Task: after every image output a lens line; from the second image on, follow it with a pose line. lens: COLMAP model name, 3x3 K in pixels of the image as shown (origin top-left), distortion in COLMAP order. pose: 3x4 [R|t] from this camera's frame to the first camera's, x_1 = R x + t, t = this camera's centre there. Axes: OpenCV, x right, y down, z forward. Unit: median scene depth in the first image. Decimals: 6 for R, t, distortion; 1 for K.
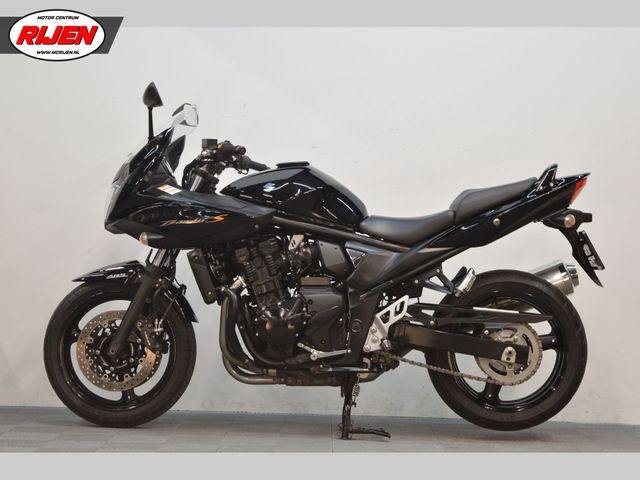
lens RADIAL K [[1507.1, 0, 320.0], [0, 1507.1, 240.0], [0, 0, 1]] dist [0.111437, 0.021481]
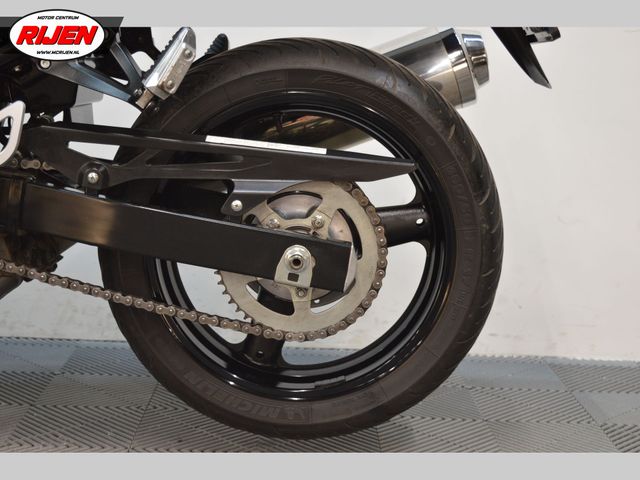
lens RADIAL K [[1107.5, 0, 320.0], [0, 1107.5, 240.0], [0, 0, 1]] dist [0.017626, -0.012000]
pose [[0.999710, 0.012314, 0.020710, 0.123511], [-0.015610, 0.985766, 0.167400, 0.023196], [-0.018354, -0.167674, 0.985672, 0.719228]]
